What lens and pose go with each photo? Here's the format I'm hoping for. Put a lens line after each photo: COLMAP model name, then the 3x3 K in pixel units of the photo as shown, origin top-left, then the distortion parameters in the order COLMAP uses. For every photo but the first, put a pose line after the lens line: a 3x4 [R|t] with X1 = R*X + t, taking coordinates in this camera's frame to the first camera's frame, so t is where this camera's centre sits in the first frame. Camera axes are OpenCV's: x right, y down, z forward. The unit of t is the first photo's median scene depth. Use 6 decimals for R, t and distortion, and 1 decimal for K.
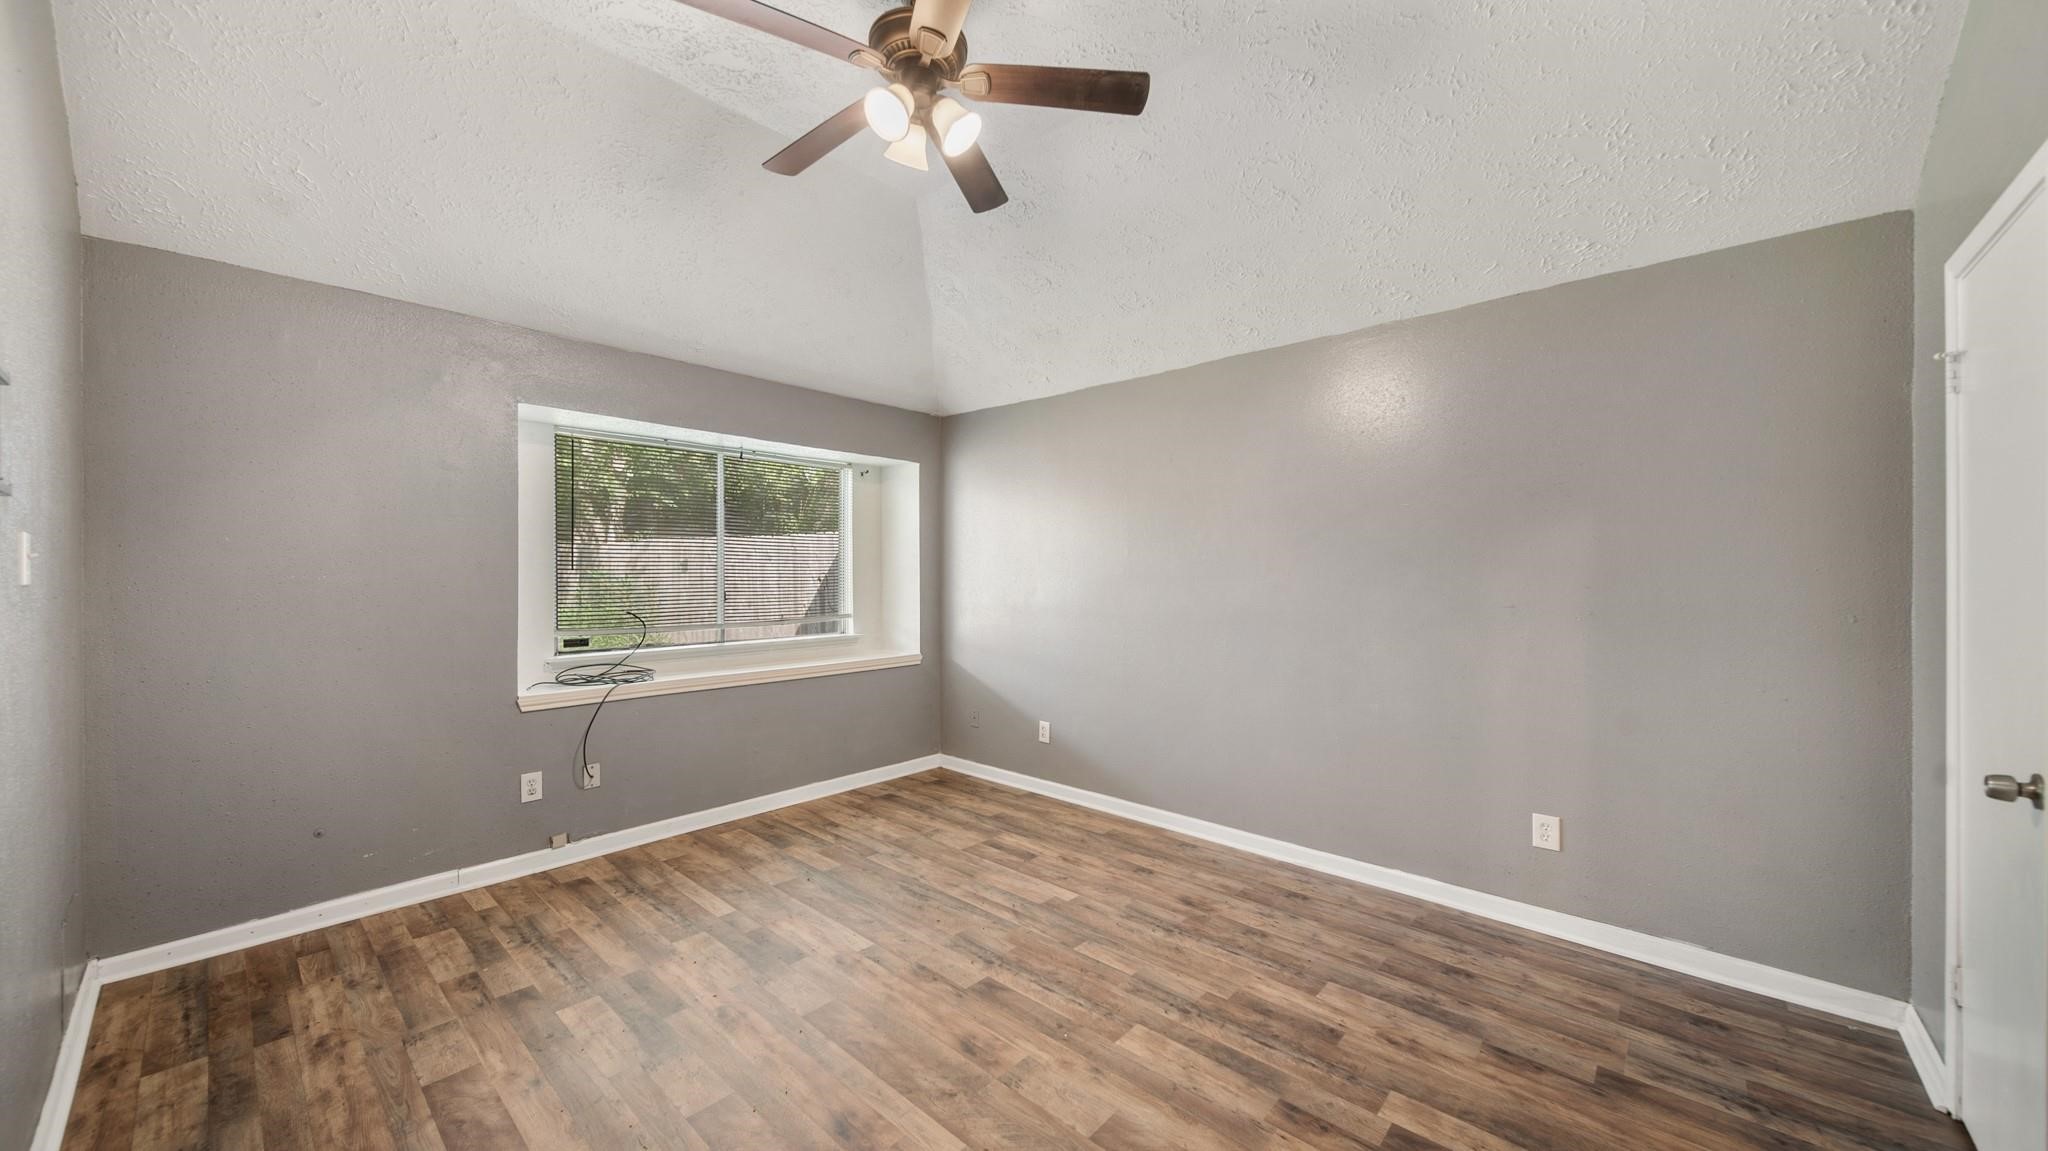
lens RADIAL K [[740.4, 0, 1027.4], [0, 740.4, 574.6], [0, 0, 1]] dist [0.009505, -0.000573]
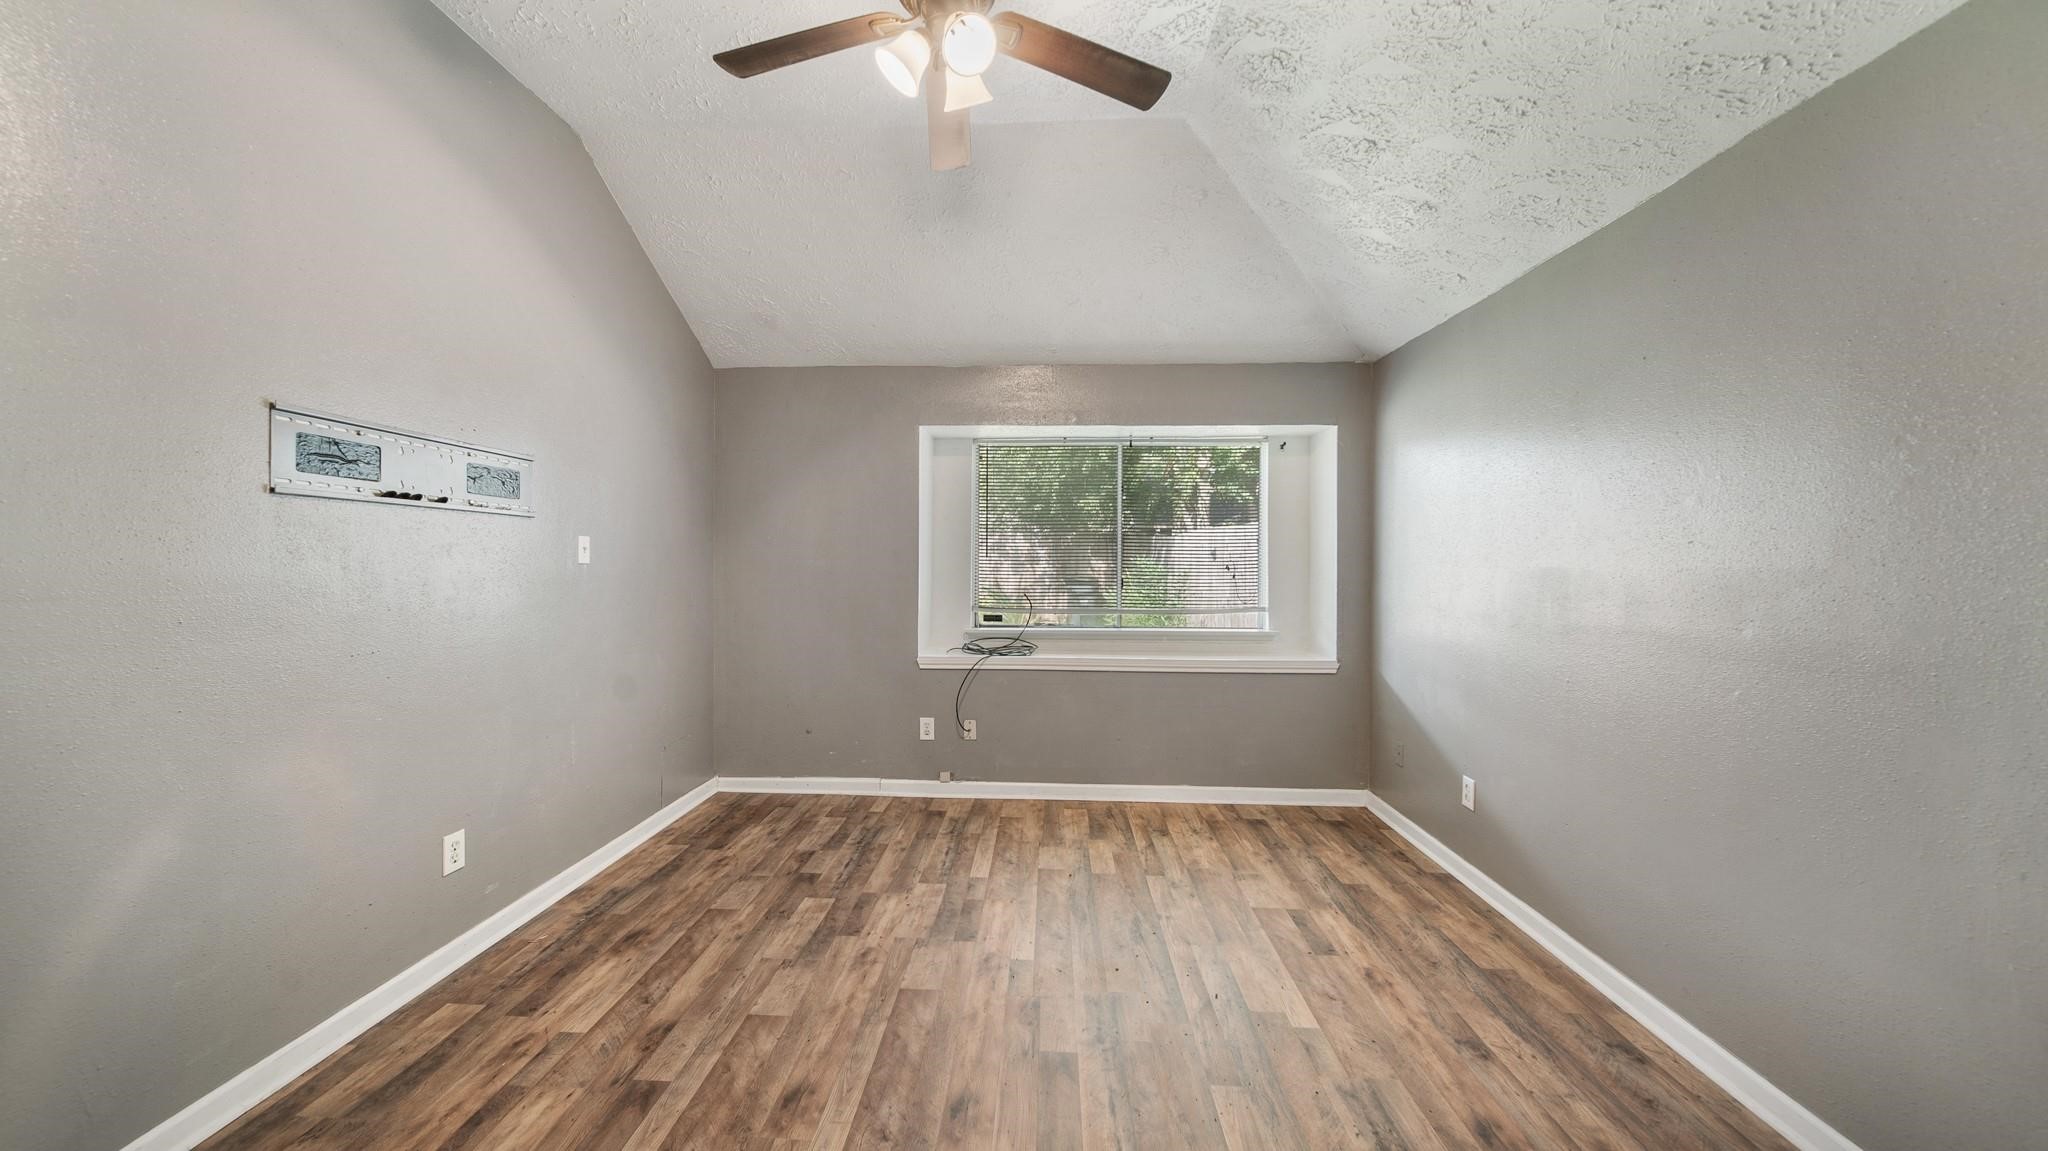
lens RADIAL K [[740.4, 0, 1015.1], [0, 740.4, 567.0], [0, 0, 1]] dist [0.009505, -0.000573]
pose [[0.620705, 0.007318, -0.784010, 0.368125], [-0.005550, 0.999972, 0.004940, 0.003093], [0.784024, 0.001285, 0.620729, 0.299125]]
